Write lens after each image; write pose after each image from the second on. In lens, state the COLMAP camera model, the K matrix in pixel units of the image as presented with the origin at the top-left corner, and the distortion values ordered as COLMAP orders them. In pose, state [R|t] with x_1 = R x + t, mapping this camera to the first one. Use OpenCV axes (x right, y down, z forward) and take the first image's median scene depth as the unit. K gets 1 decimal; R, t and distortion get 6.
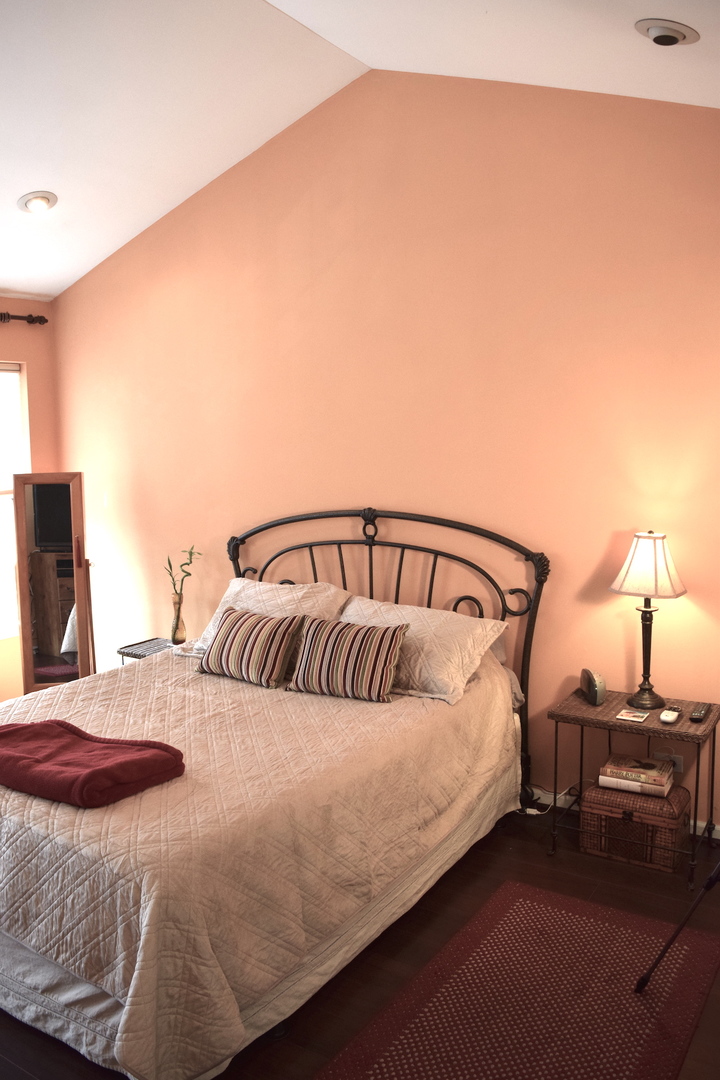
lens RADIAL K [[856.5, 0, 358.1], [0, 856.5, 540.2], [0, 0, 1]] dist [-0.091464, 0.016516]
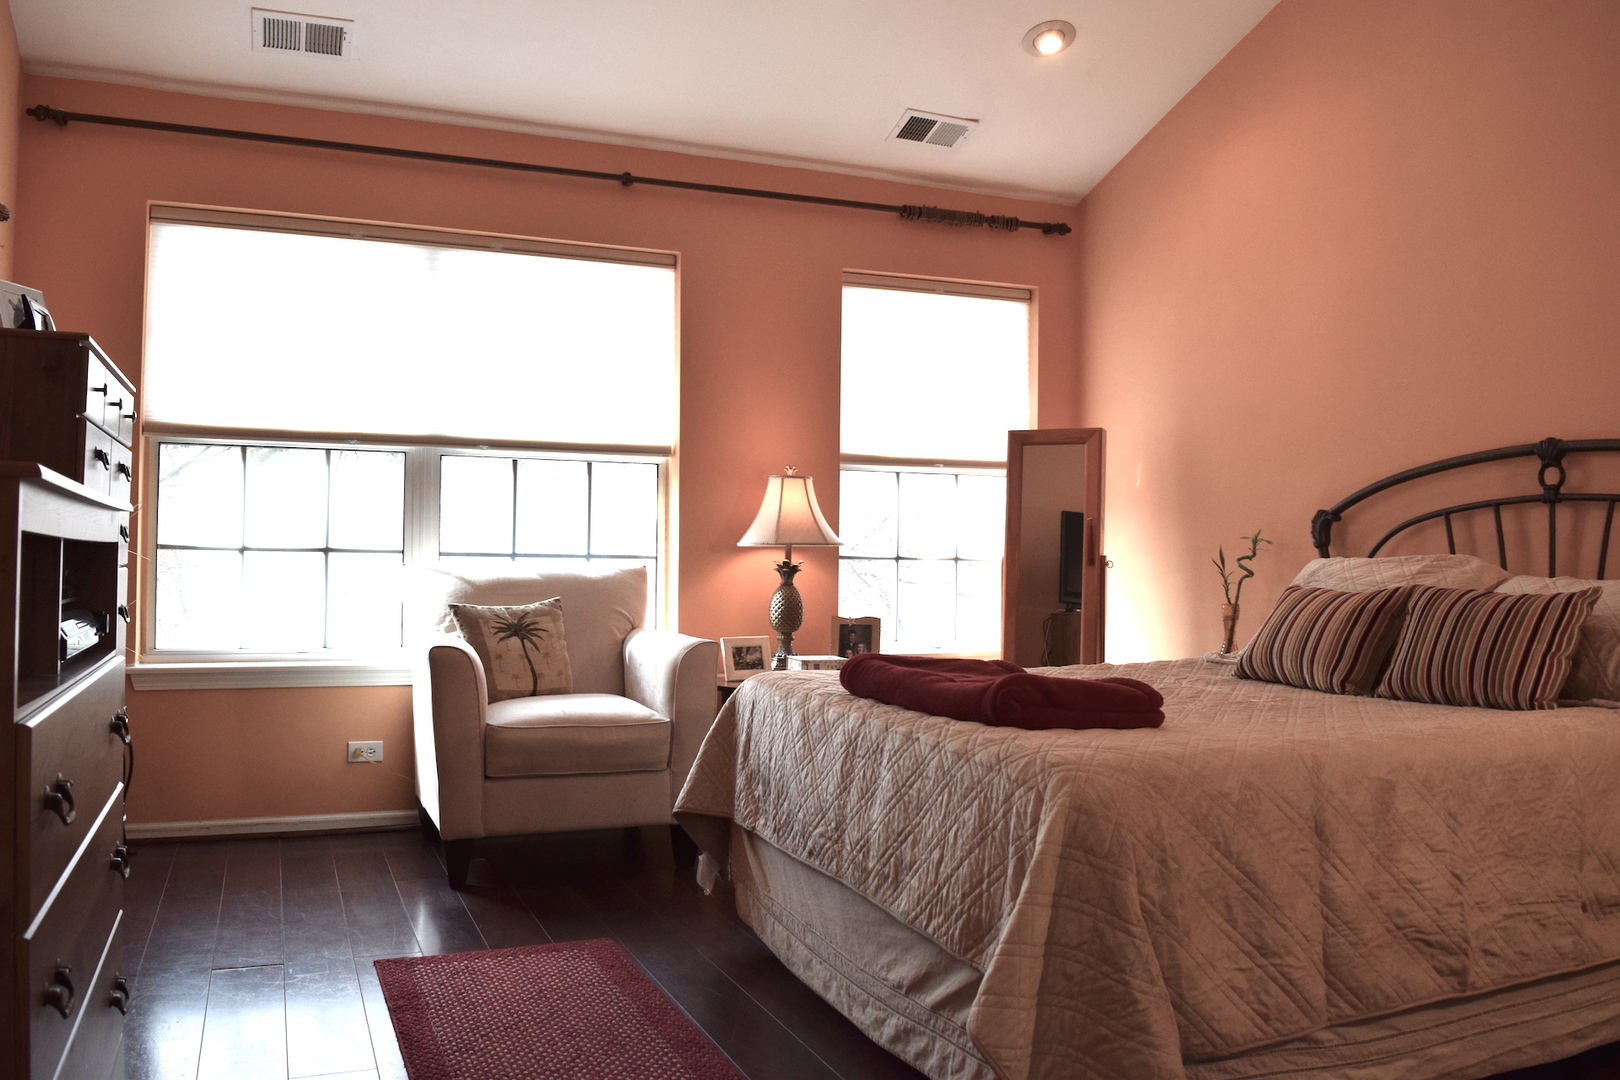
lens RADIAL K [[1284.7, 0, 810.3], [0, 1284.7, 540.8], [0, 0, 1]] dist [-0.091464, 0.016516]
pose [[0.829389, 0.017899, -0.558385, 0.110306], [-0.093415, 0.989859, -0.107022, 0.268688], [0.550807, 0.140924, 0.822650, 0.045677]]
